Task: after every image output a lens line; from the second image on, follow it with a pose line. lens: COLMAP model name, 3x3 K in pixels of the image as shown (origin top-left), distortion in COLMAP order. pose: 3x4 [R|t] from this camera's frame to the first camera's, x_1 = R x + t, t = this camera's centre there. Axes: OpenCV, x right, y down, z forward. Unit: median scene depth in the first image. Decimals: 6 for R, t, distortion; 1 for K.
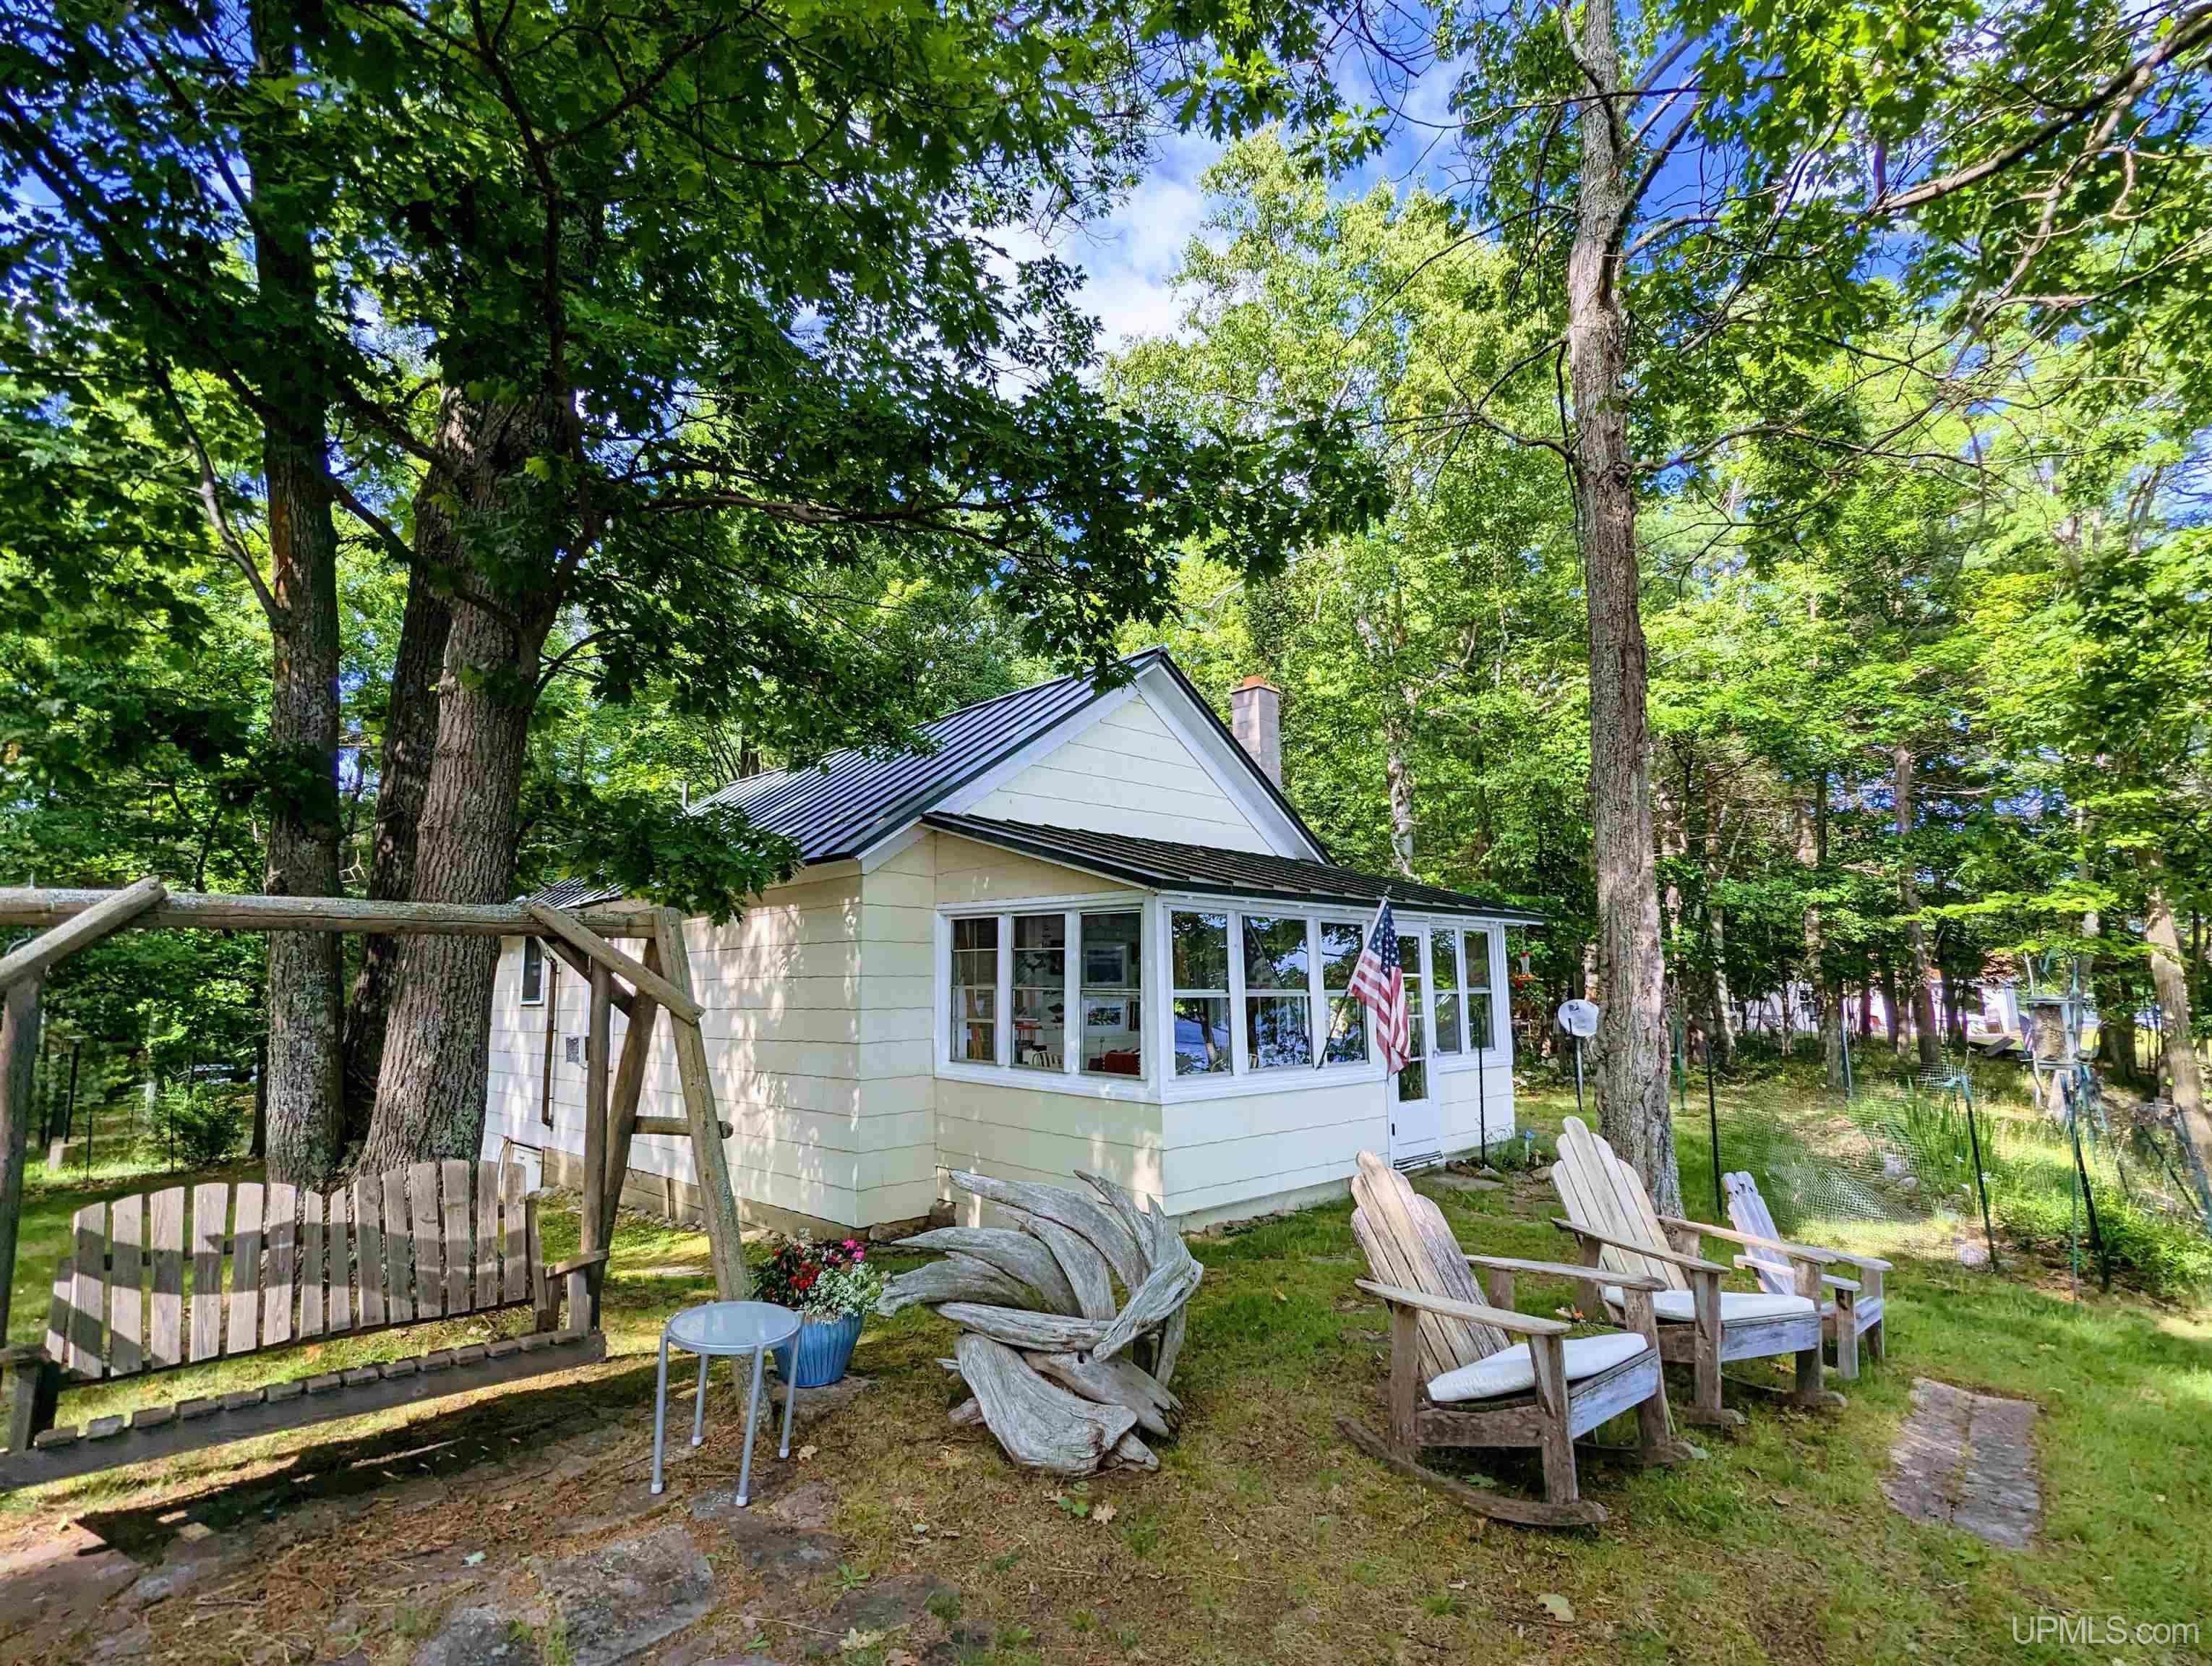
lens RADIAL K [[1075.5, 0, 1103.0], [0, 1075.5, 836.3], [0, 0, 1]] dist [-0.010836, 0.007169]
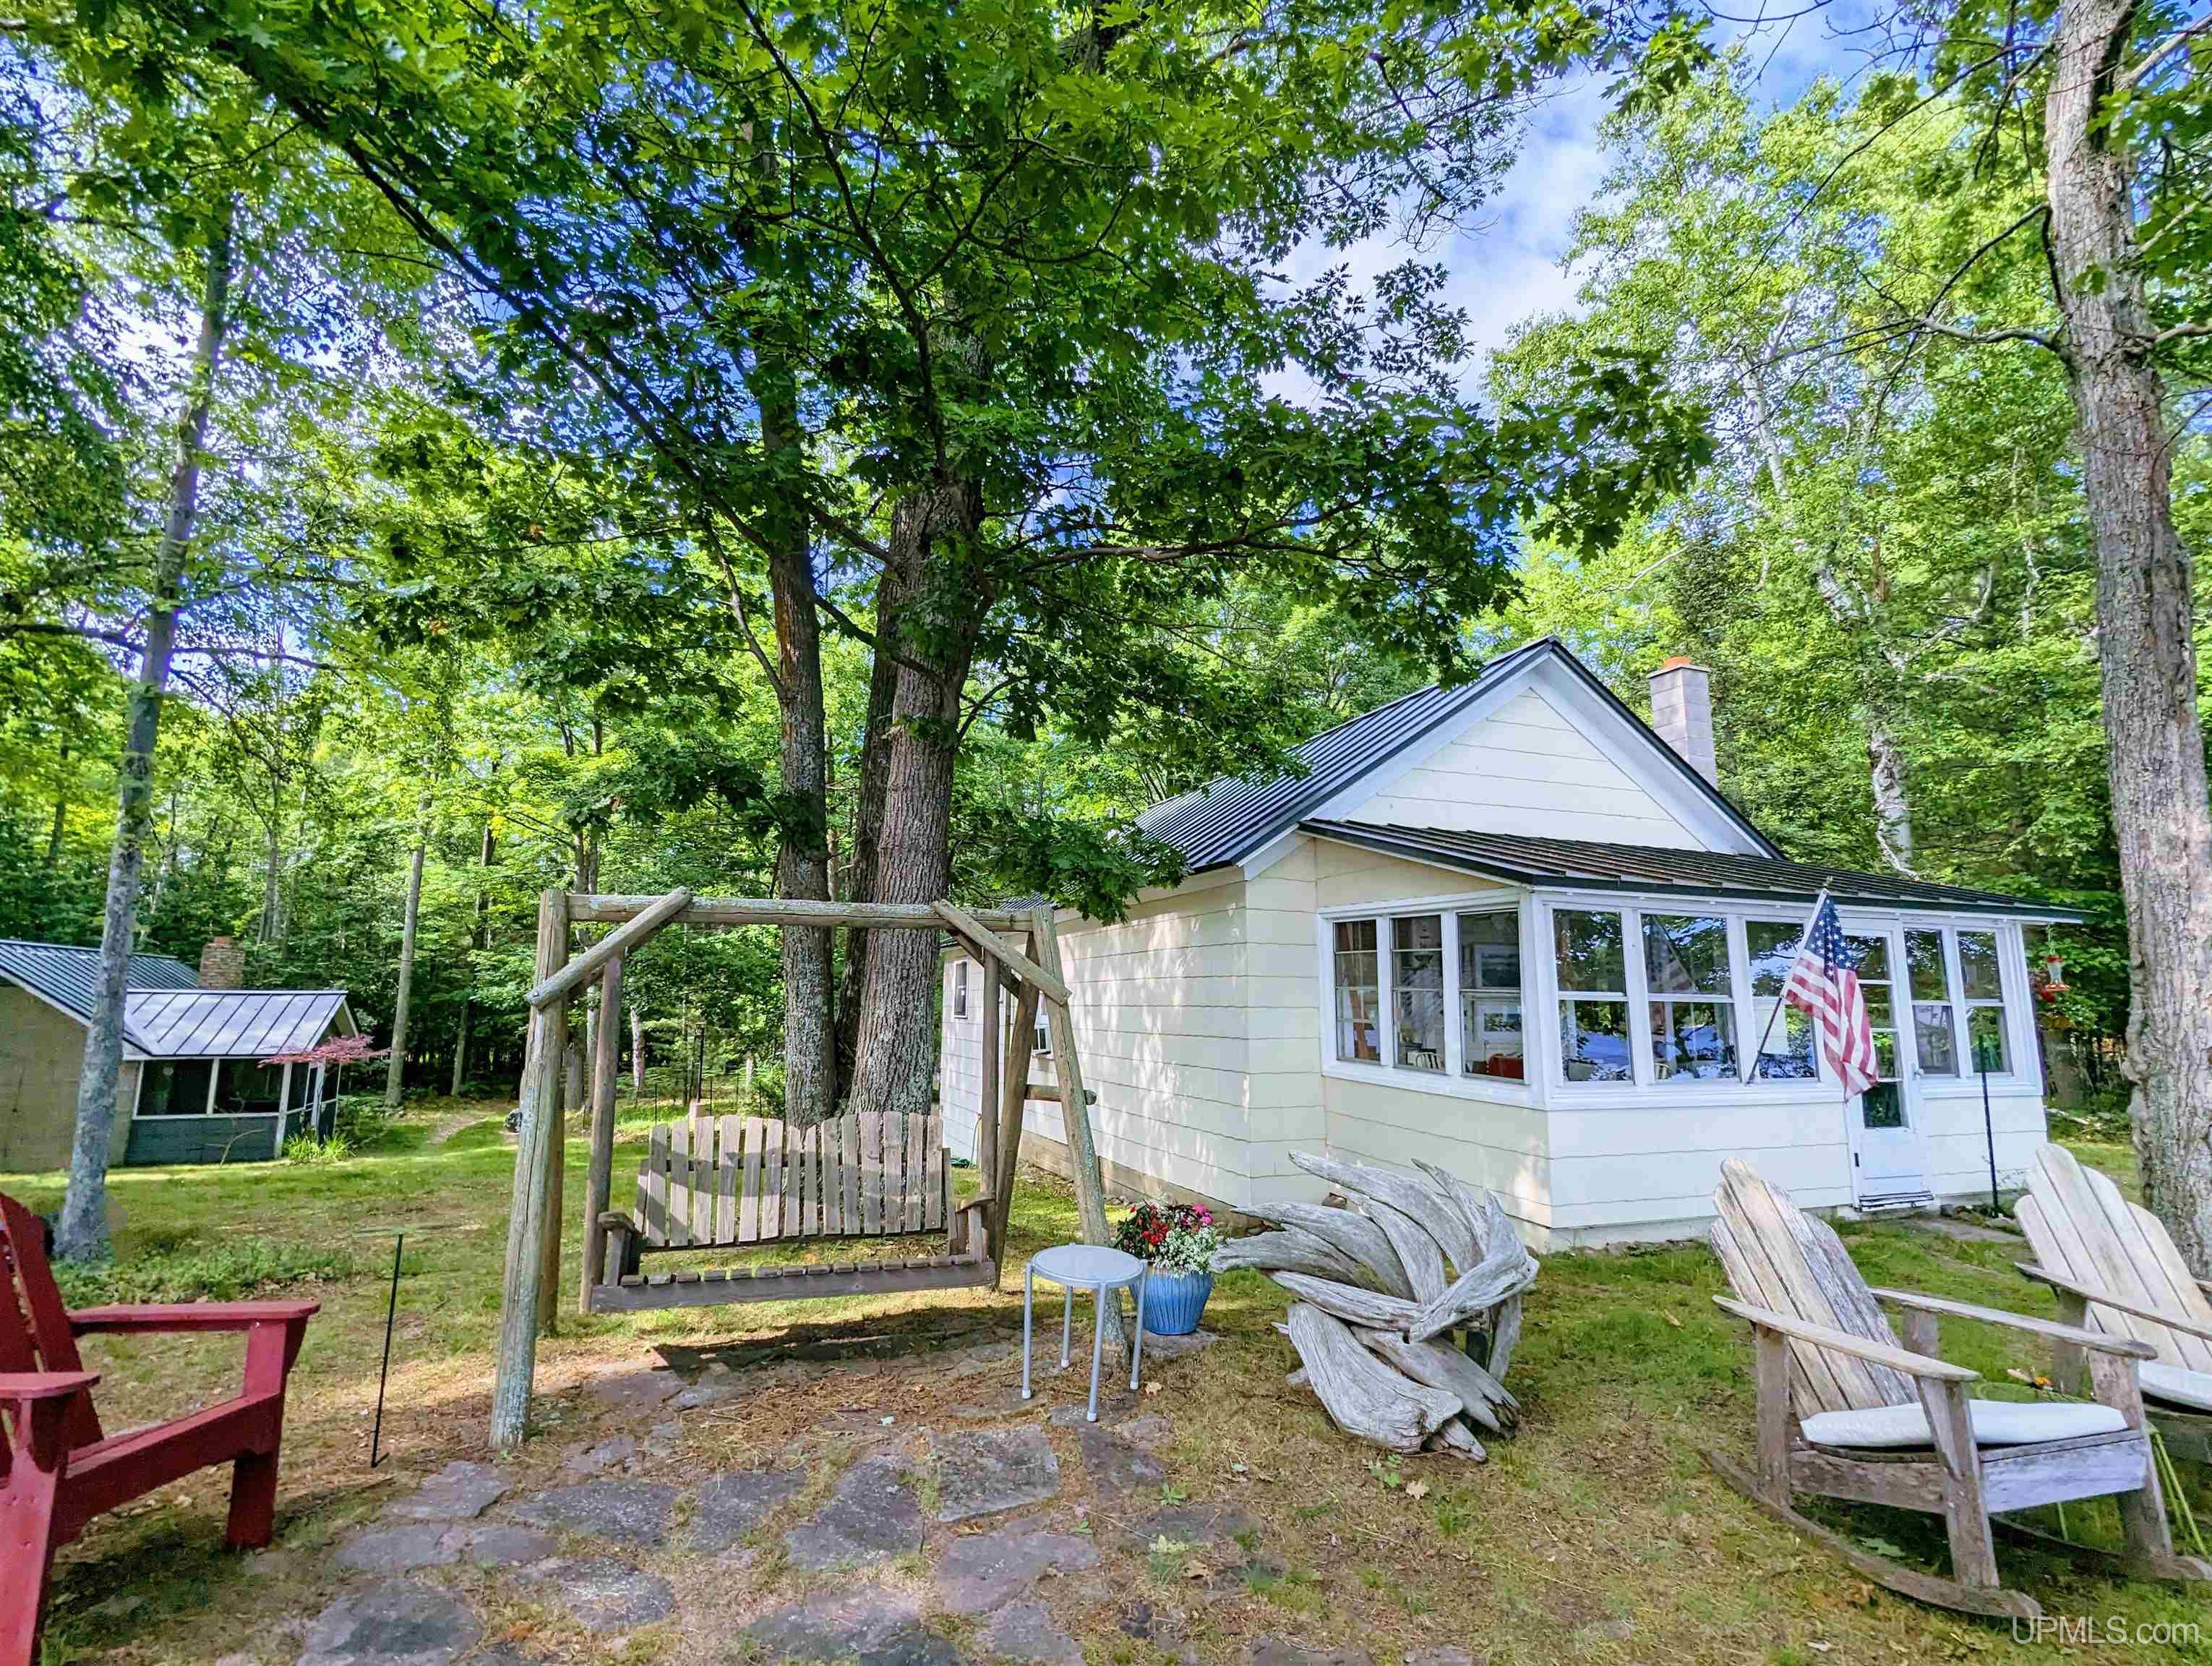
lens RADIAL K [[1043.0, 0, 1105.1], [0, 1043.0, 837.7], [0, 0, 1]] dist [-0.002939, 0.005464]
pose [[0.921562, -0.041676, -0.385988, 0.082757], [0.036503, 0.999119, -0.020726, 0.015901], [0.386512, 0.005011, 0.922271, -0.016089]]
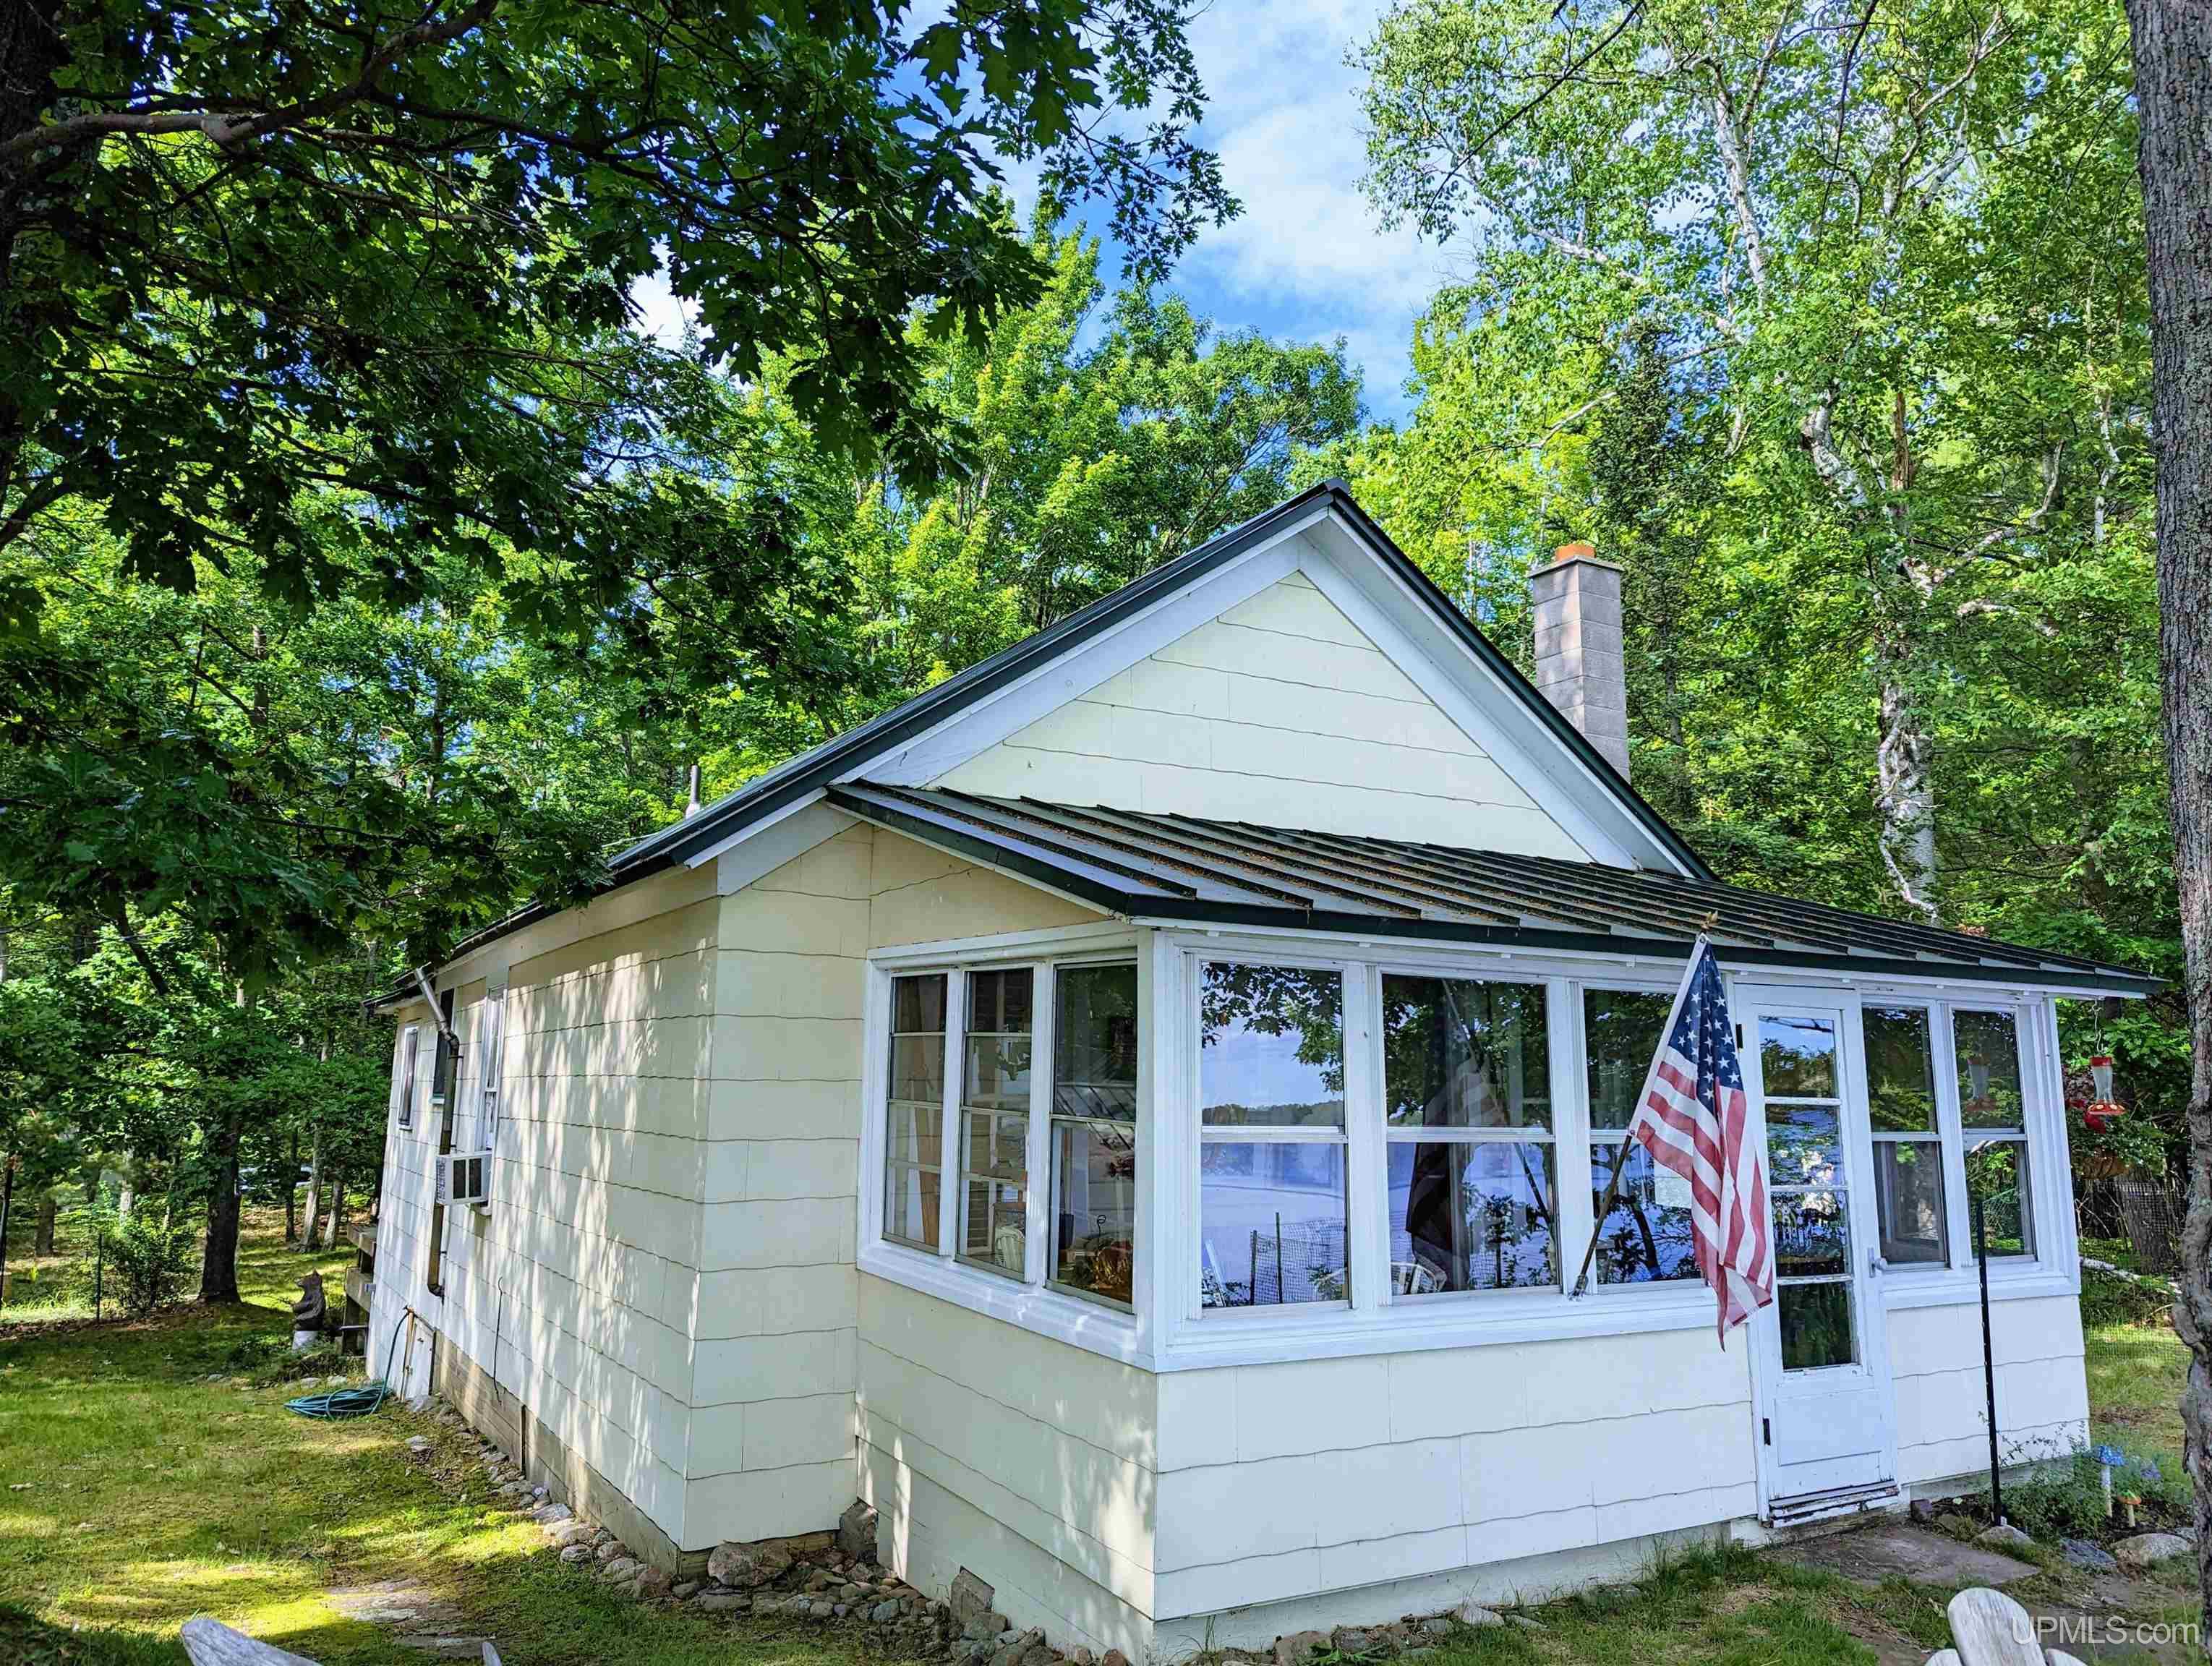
lens RADIAL K [[1556.1, 0, 1109.2], [0, 1556.1, 822.6], [0, 0, 1]] dist [0.092975, -0.105580]
pose [[0.971508, -0.016435, -0.236438, 0.277629], [0.011591, 0.999694, -0.021862, 0.030786], [0.236725, 0.018499, 0.971401, 0.440410]]
